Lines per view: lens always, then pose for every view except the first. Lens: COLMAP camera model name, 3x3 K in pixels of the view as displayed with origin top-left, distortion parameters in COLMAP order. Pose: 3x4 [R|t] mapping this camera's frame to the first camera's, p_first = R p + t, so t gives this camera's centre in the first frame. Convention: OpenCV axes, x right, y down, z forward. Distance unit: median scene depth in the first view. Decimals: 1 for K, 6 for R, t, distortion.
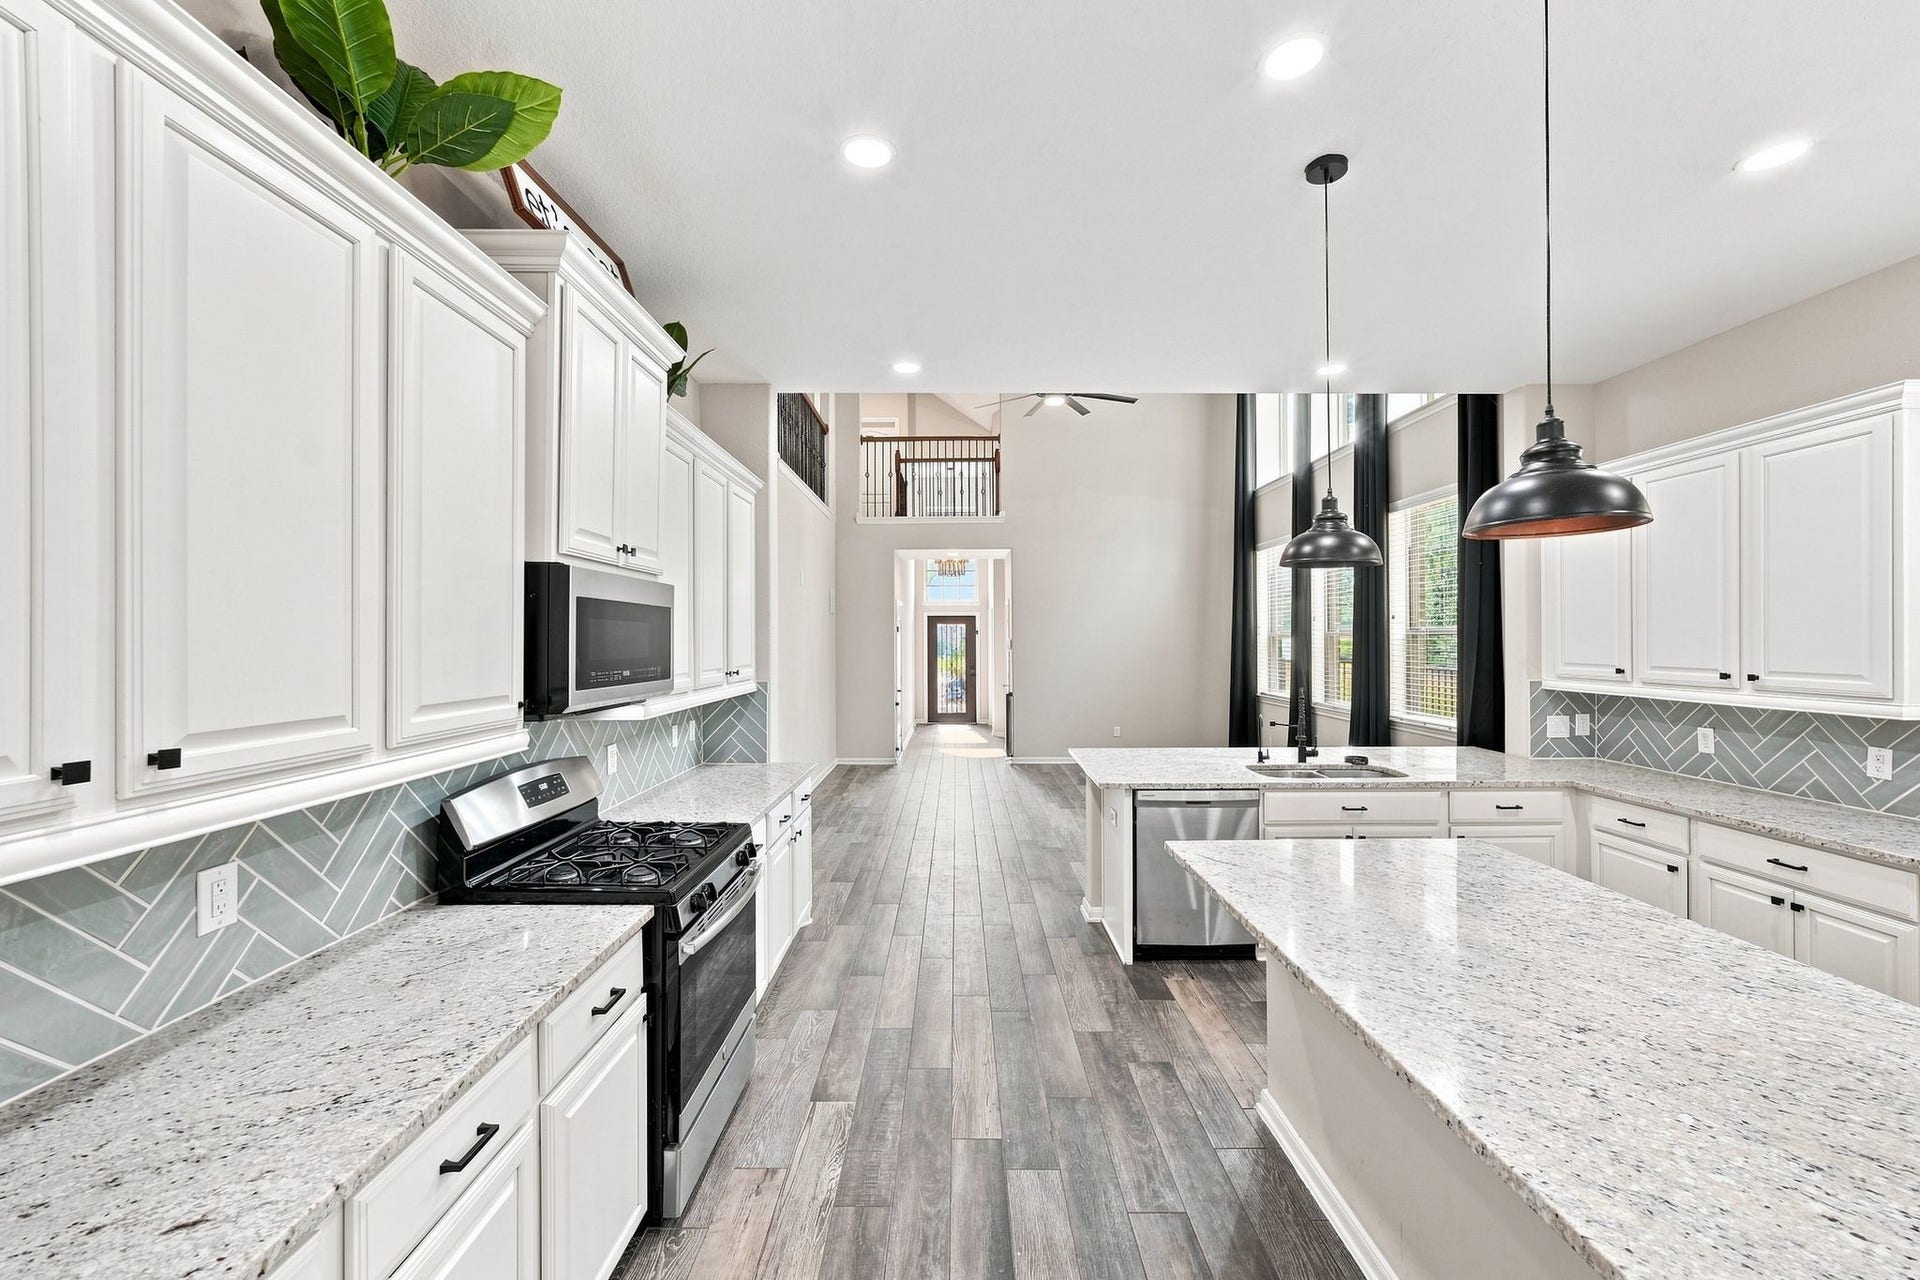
lens RADIAL K [[776.2, 0, 962.2], [0, 776.2, 641.4], [0, 0, 1]] dist [-0.000283, 0.000271]
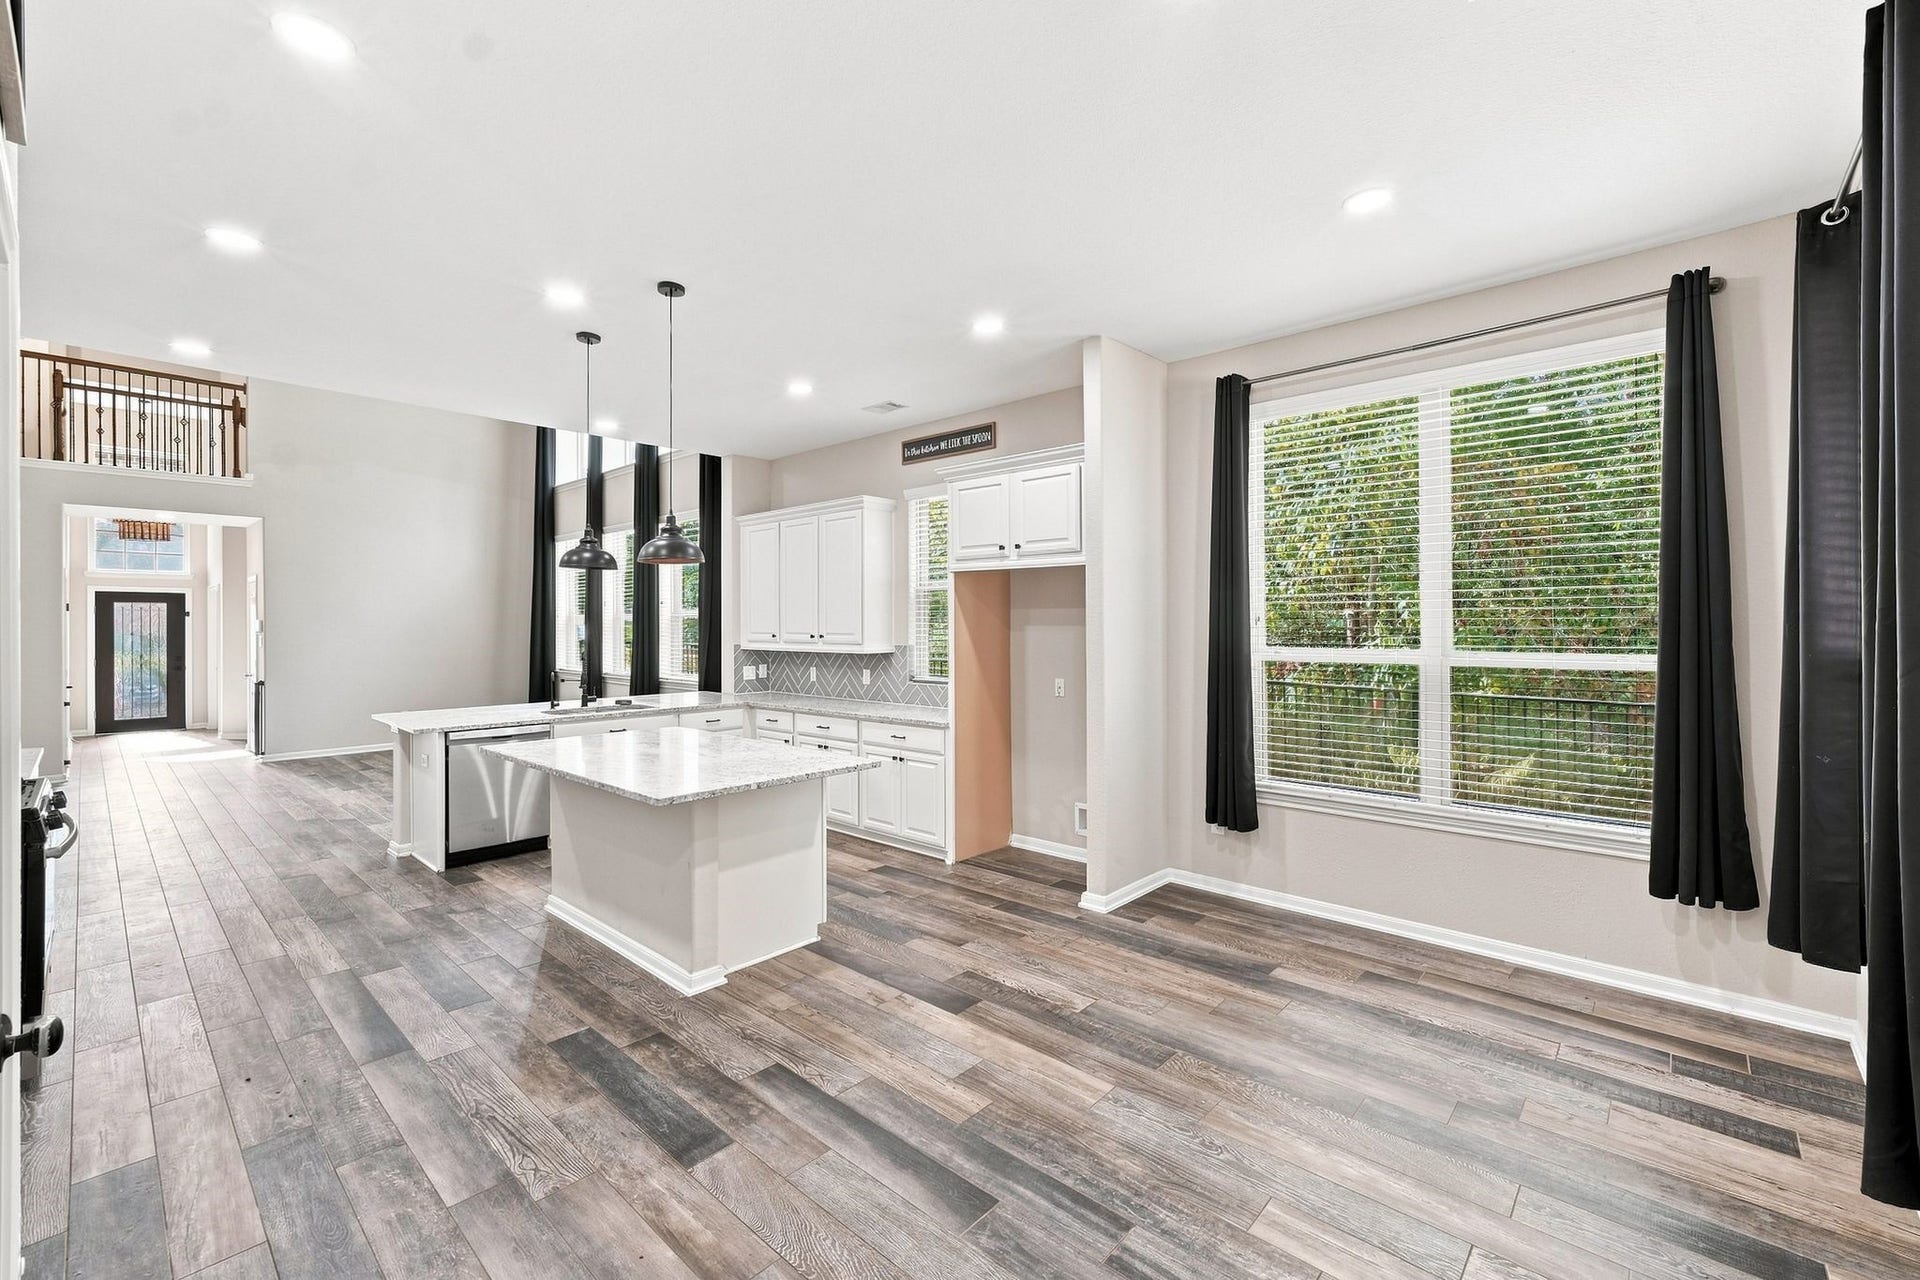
lens RADIAL K [[805.2, 0, 965.5], [0, 805.2, 622.1], [0, 0, 1]] dist [-0.015593, 0.006716]
pose [[0.675886, 0.003458, 0.736998, -0.146850], [0.003925, 0.999958, -0.008291, 0.021584], [-0.736996, 0.008497, 0.675844, -0.440593]]
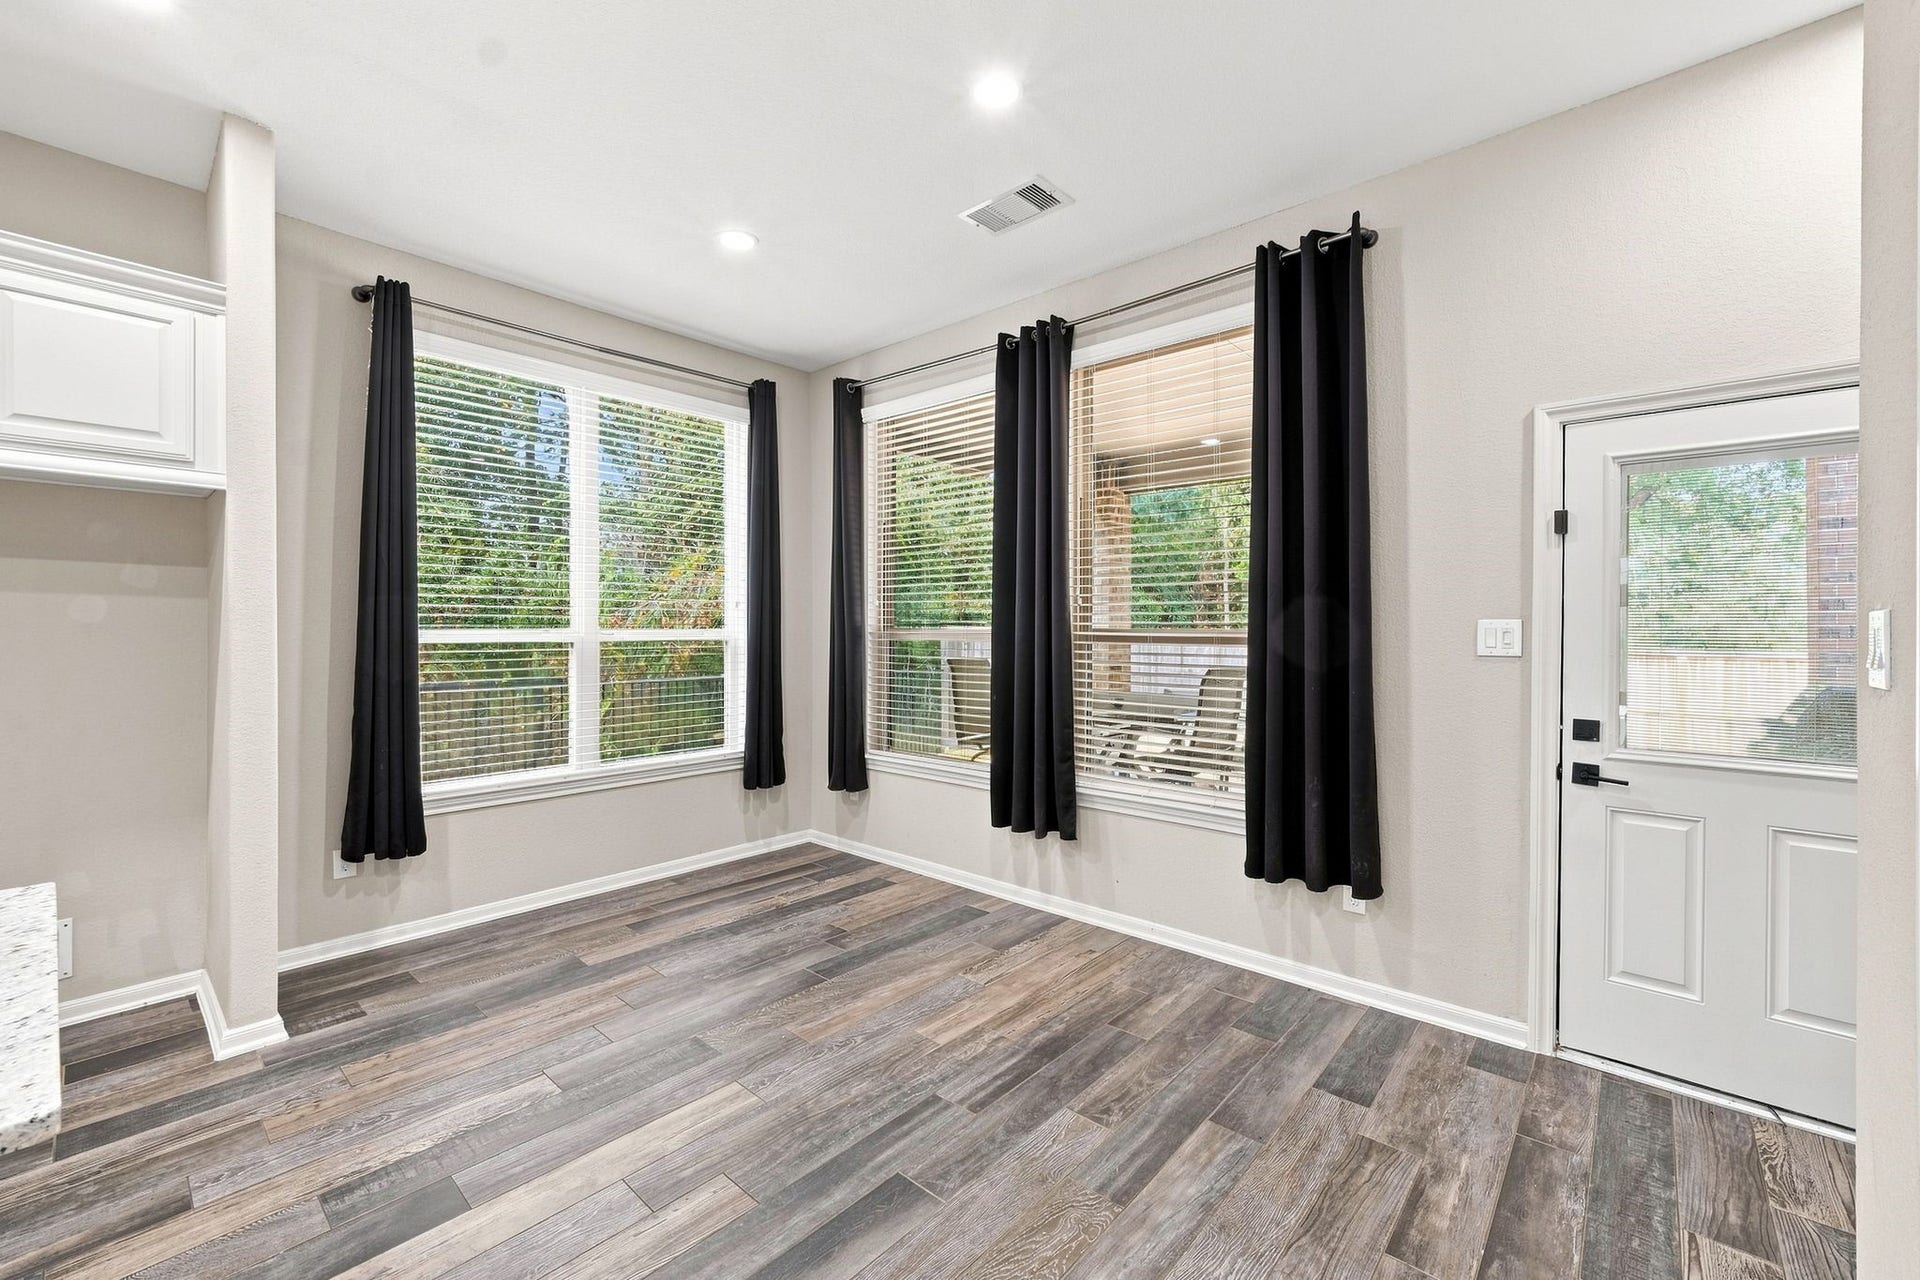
lens RADIAL K [[778.7, 0, 957.3], [0, 778.7, 632.2], [0, 0, 1]] dist [0.000205, 0.000115]
pose [[-0.739953, -0.001402, 0.672657, -0.108791], [0.003641, 0.999975, 0.006089, 0.047353], [-0.672649, 0.006955, -0.739929, 0.177965]]
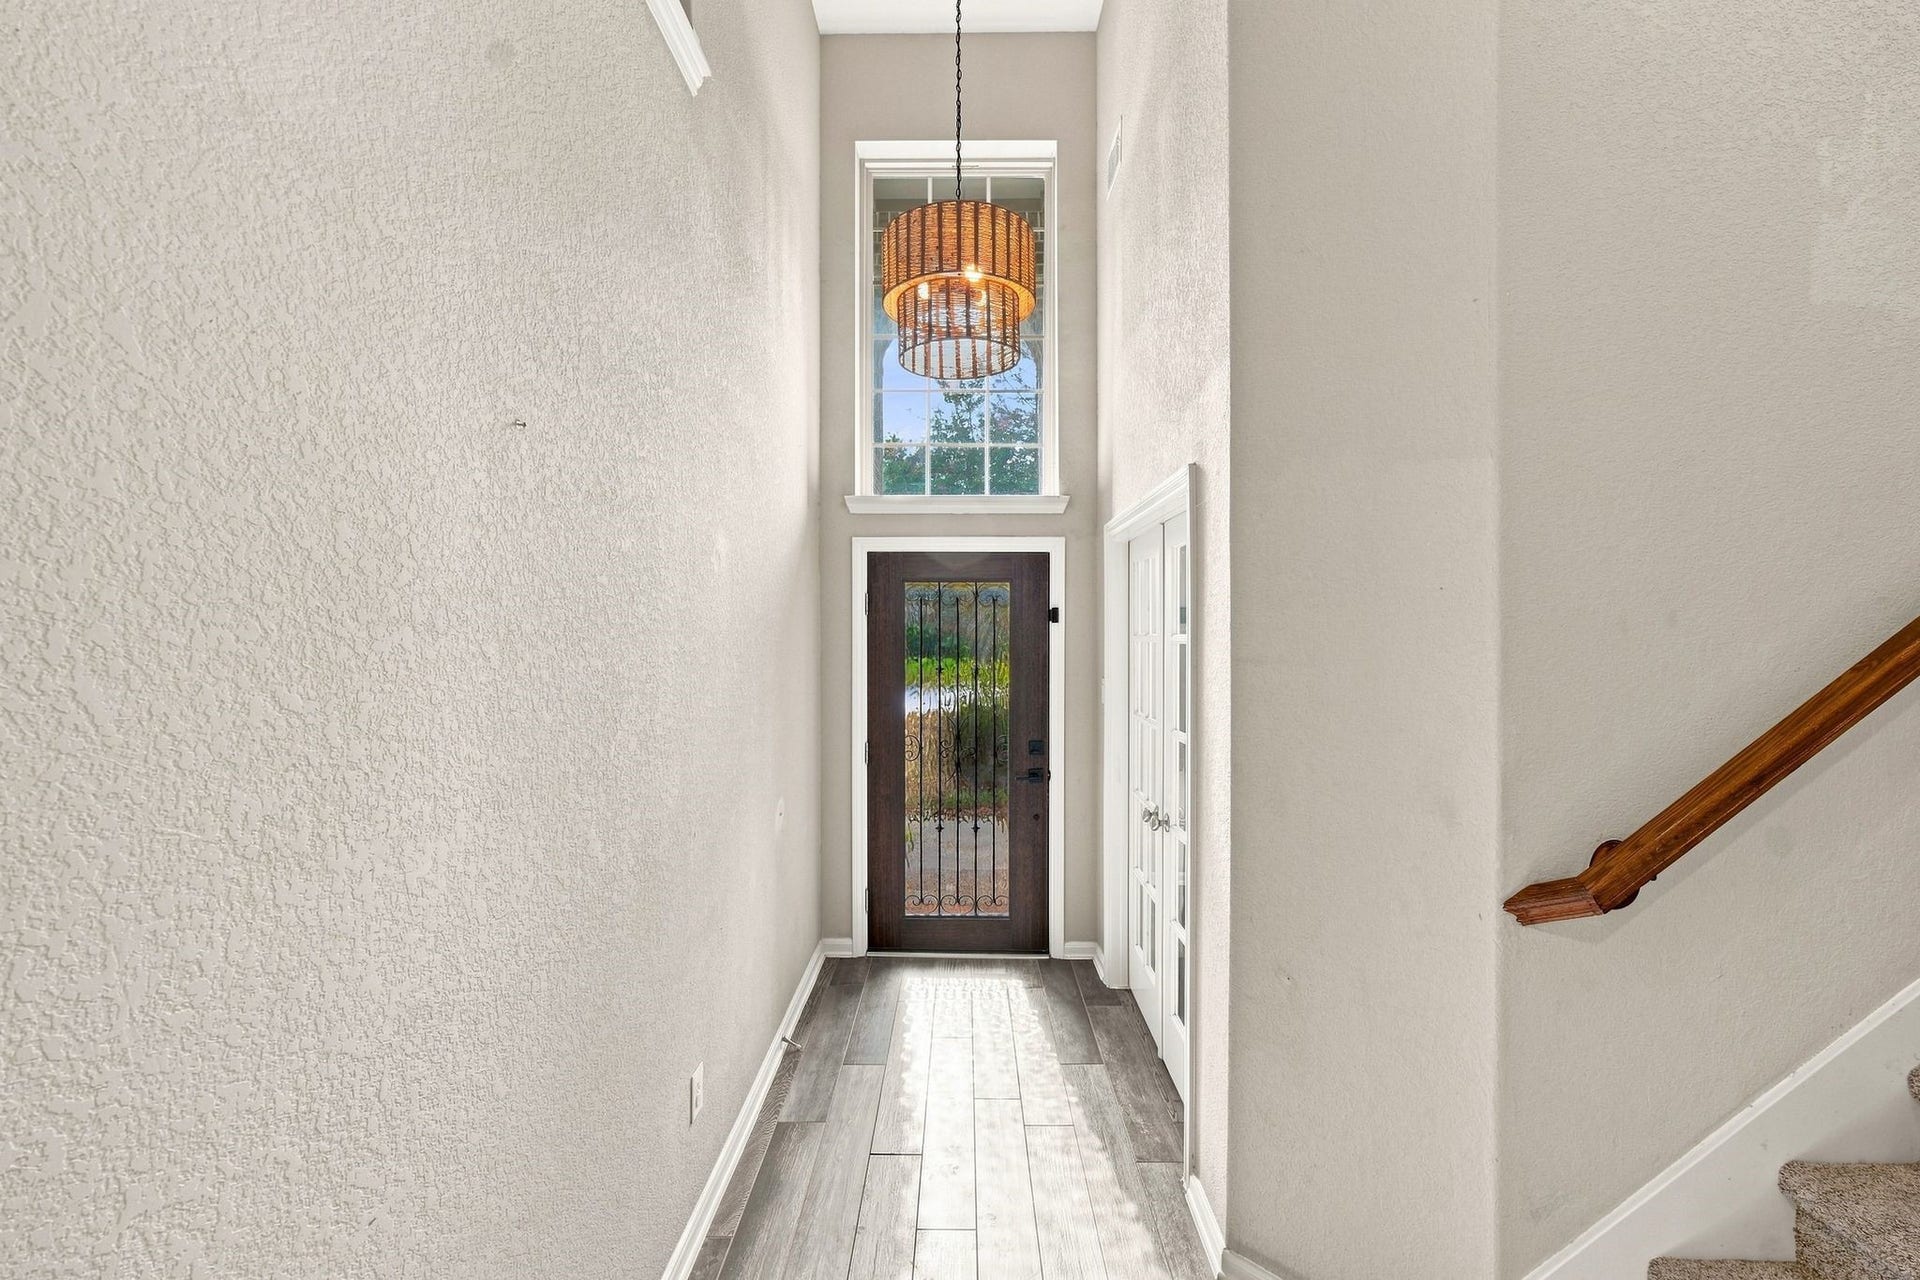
lens RADIAL K [[752.0, 0, 960.0], [0, 752.0, 640.0], [0, 0, 1]] dist [0.000108, 0.000164]
pose [[0.999772, 0.011017, -0.018270, -0.027976], [-0.011036, 0.999939, -0.000956, -0.009719], [0.018258, 0.001158, 0.999833, 2.455915]]
